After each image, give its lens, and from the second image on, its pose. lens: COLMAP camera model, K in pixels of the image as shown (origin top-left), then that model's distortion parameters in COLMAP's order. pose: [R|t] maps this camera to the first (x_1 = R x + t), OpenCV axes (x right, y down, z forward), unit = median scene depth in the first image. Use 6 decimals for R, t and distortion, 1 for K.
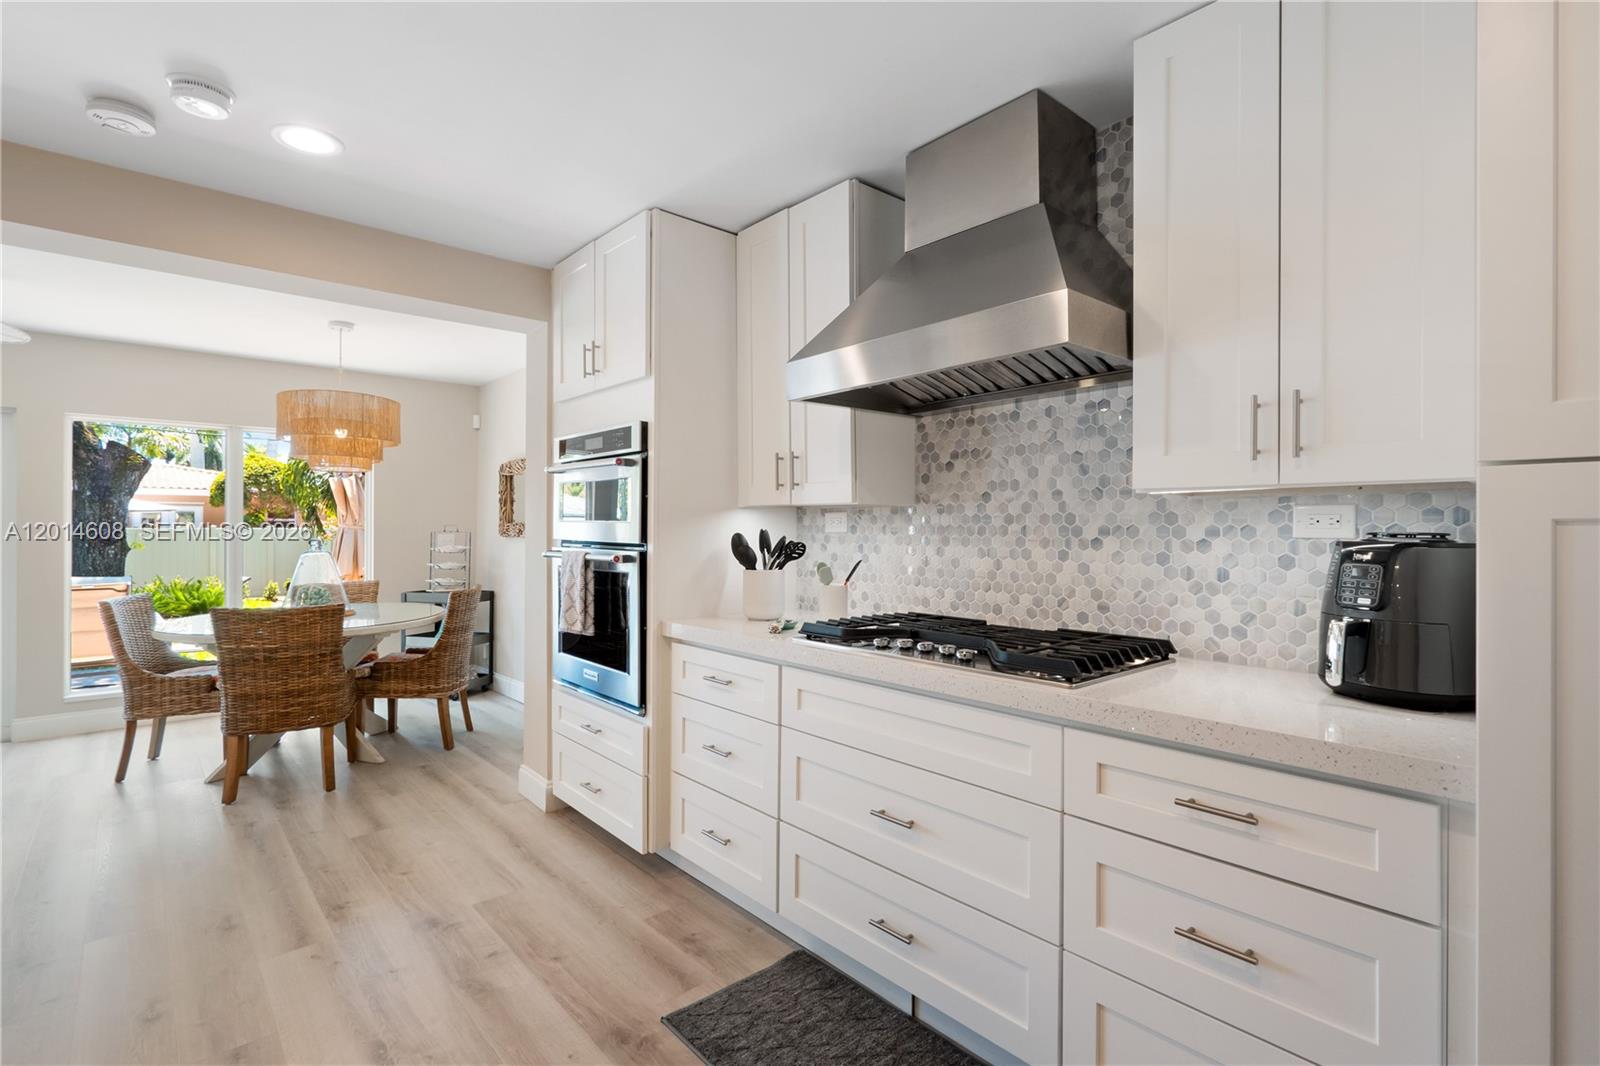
lens RADIAL K [[746.5, 0, 803.1], [0, 746.5, 534.1], [0, 0, 1]] dist [-0.002408, 0.000635]
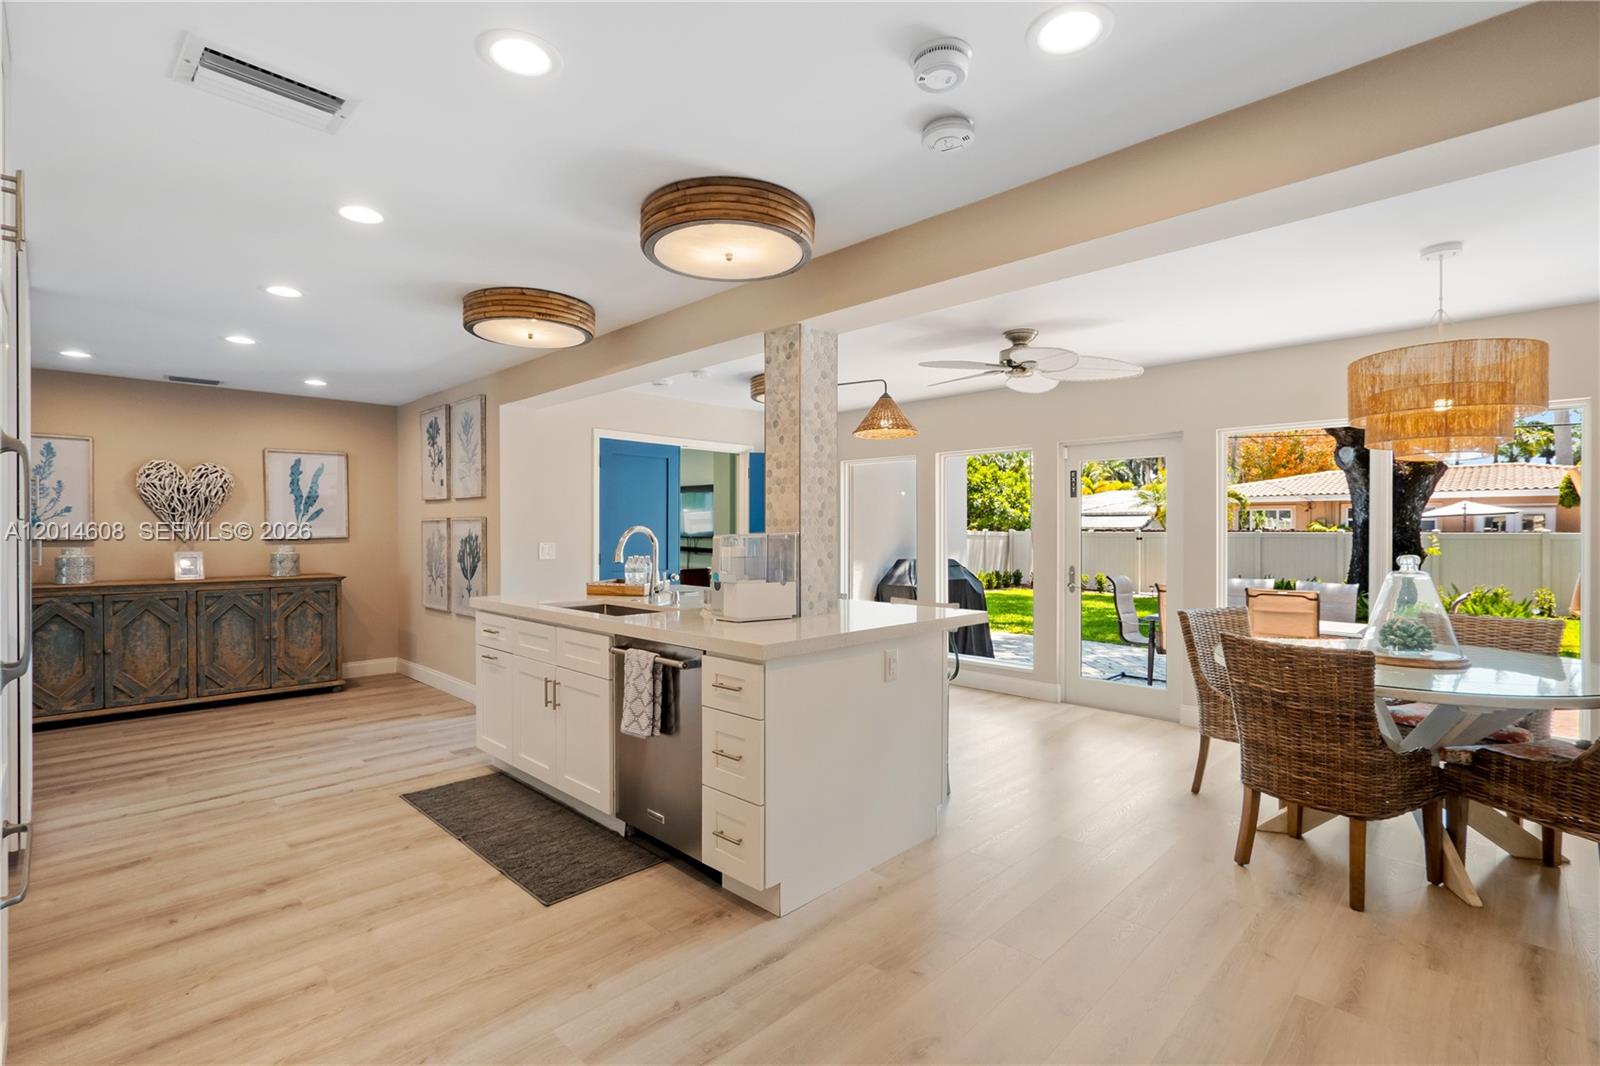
lens RADIAL K [[741.5, 0, 801.9], [0, 741.5, 533.0], [0, 0, 1]] dist [-0.003210, 0.001084]
pose [[0.057933, 0.003107, -0.998316, 0.065145], [-0.007929, 0.999965, 0.002652, -0.022513], [0.998289, 0.007762, 0.057956, 0.630785]]
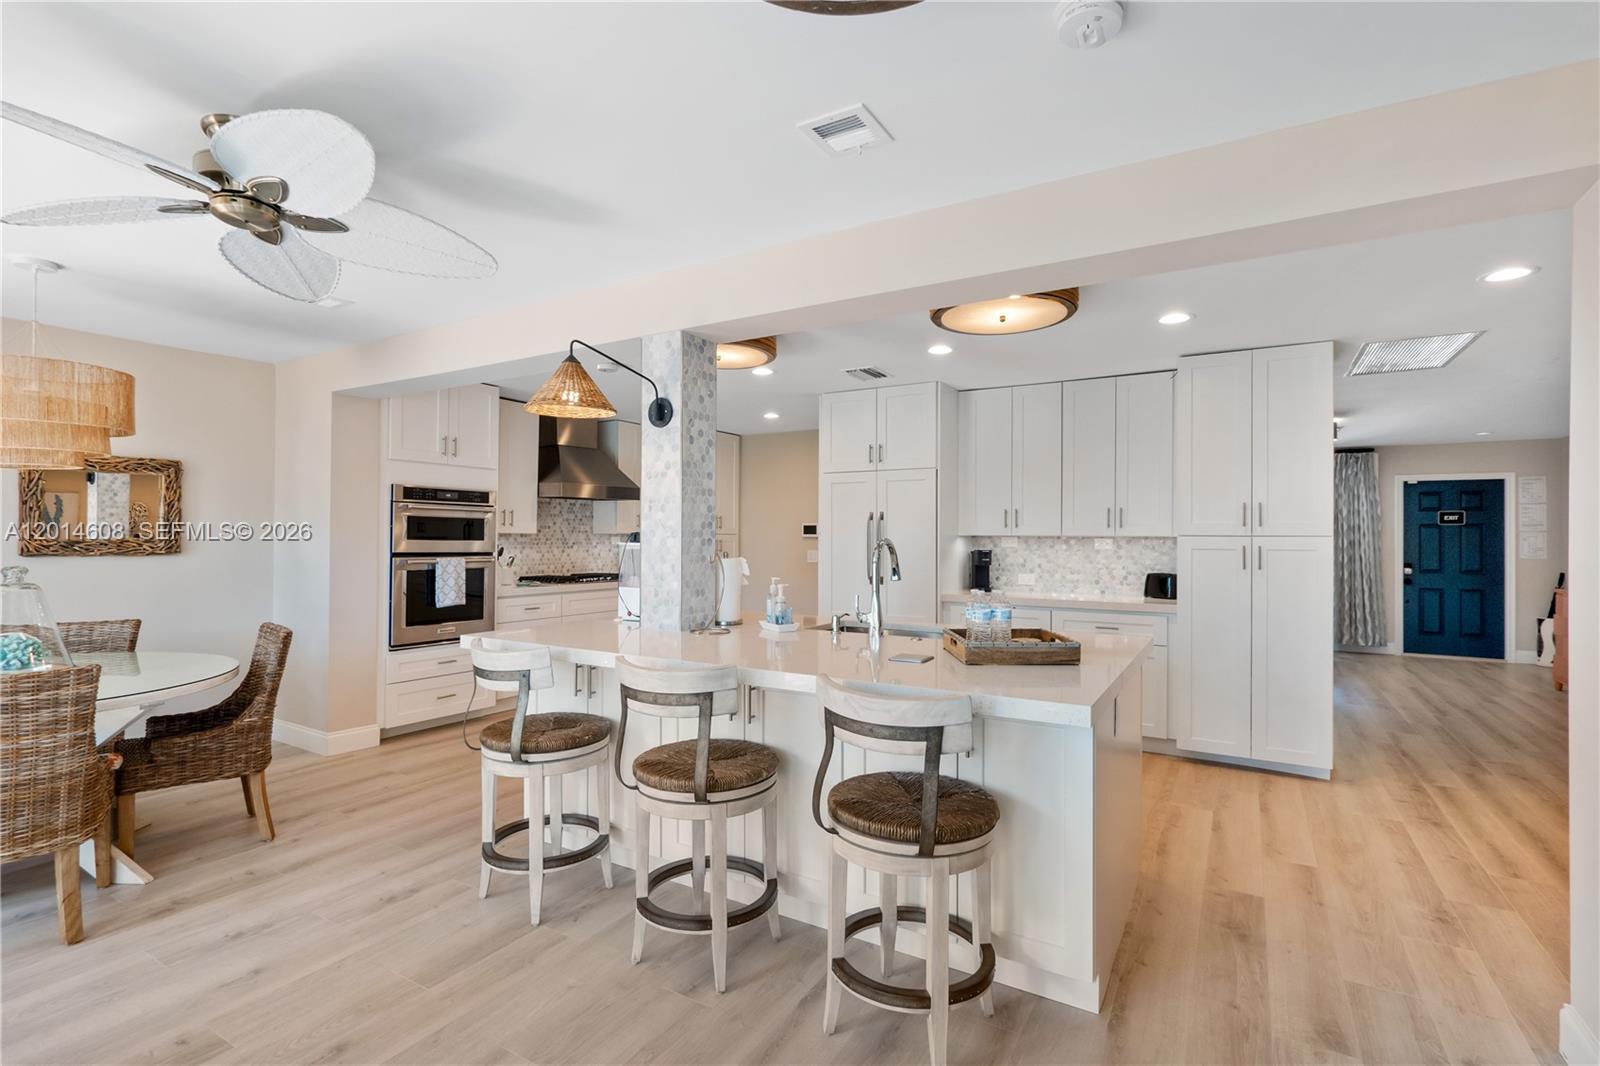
lens RADIAL K [[746.5, 0, 803.1], [0, 746.5, 534.1], [0, 0, 1]] dist [-0.002408, 0.000635]
pose [[-0.294246, 0.000515, 0.955730, -2.666306], [0.001800, 0.999998, 0.000015, -0.037448], [-0.955728, 0.001725, -0.294246, 0.890529]]
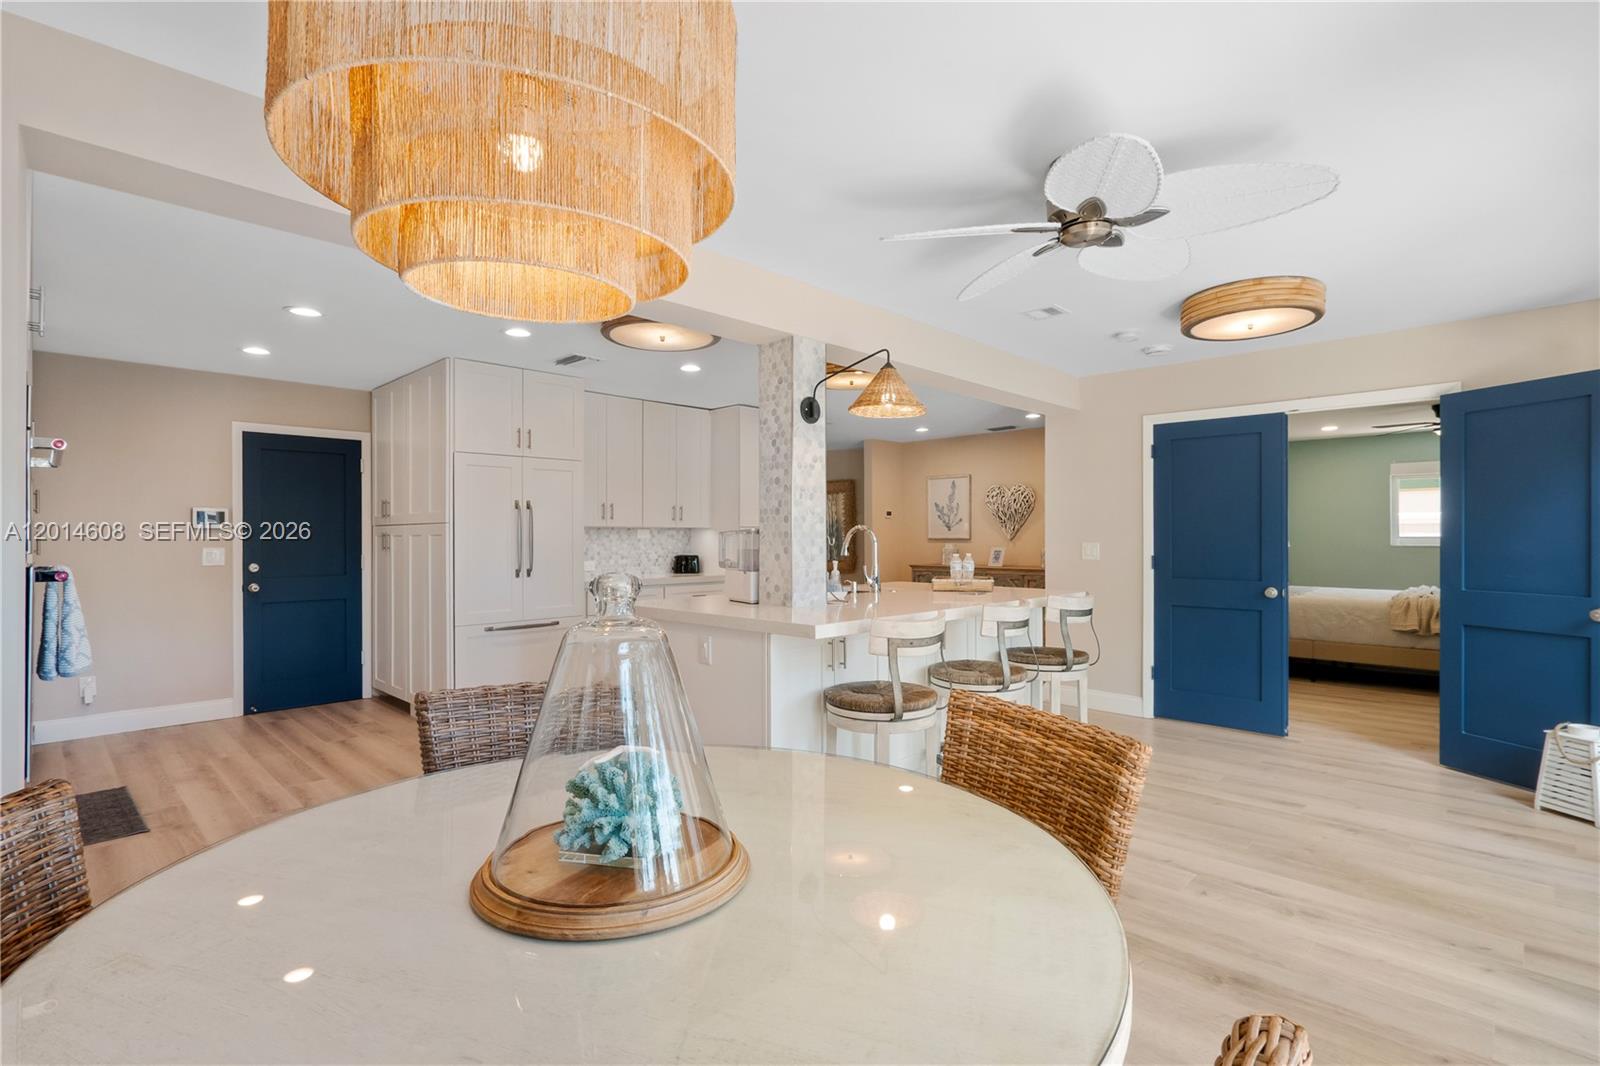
lens RADIAL K [[759.7, 0, 798.5], [0, 759.7, 537.1], [0, 0, 1]] dist [-0.003279, -0.000102]
pose [[-0.998340, 0.001099, -0.057577, -1.233135], [0.000663, 0.999971, 0.007602, -0.015481], [0.057583, 0.007551, -0.998312, 2.220710]]
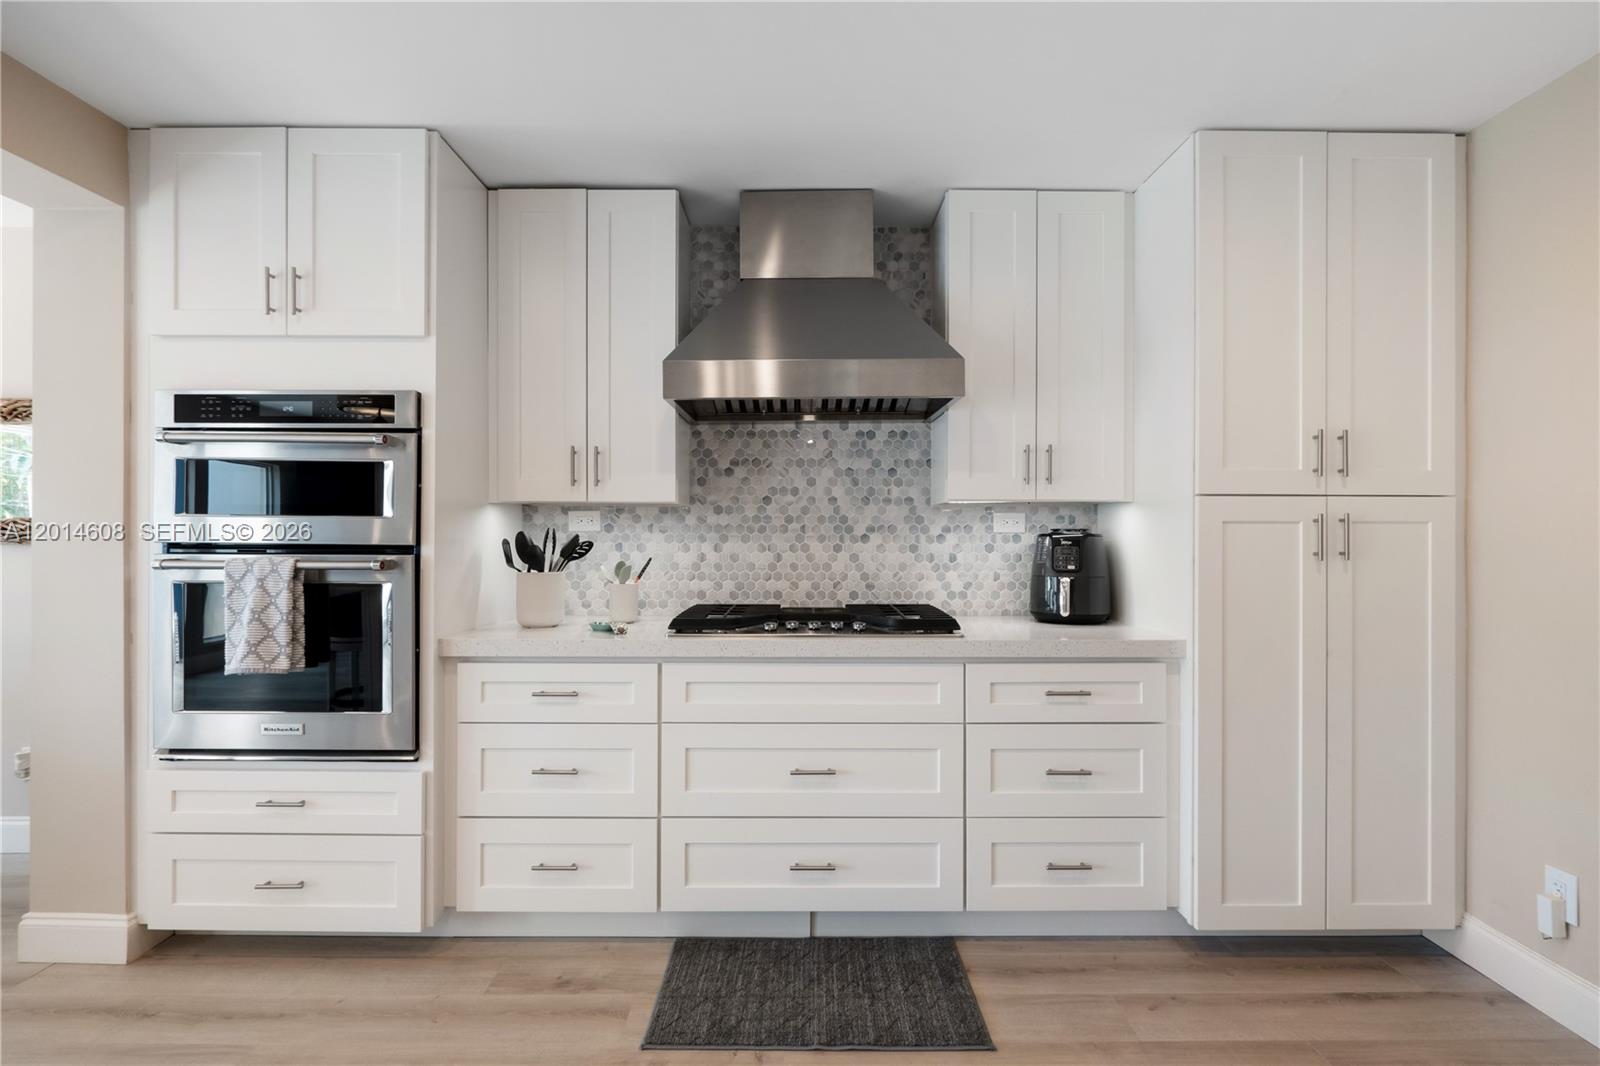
lens RADIAL K [[746.5, 0, 803.1], [0, 746.5, 534.1], [0, 0, 1]] dist [-0.002408, 0.000635]
pose [[0.666914, -0.002466, 0.745131, -0.599728], [0.006277, 0.999978, -0.002309, 0.006701], [-0.745108, 0.006217, 0.666914, 0.175222]]
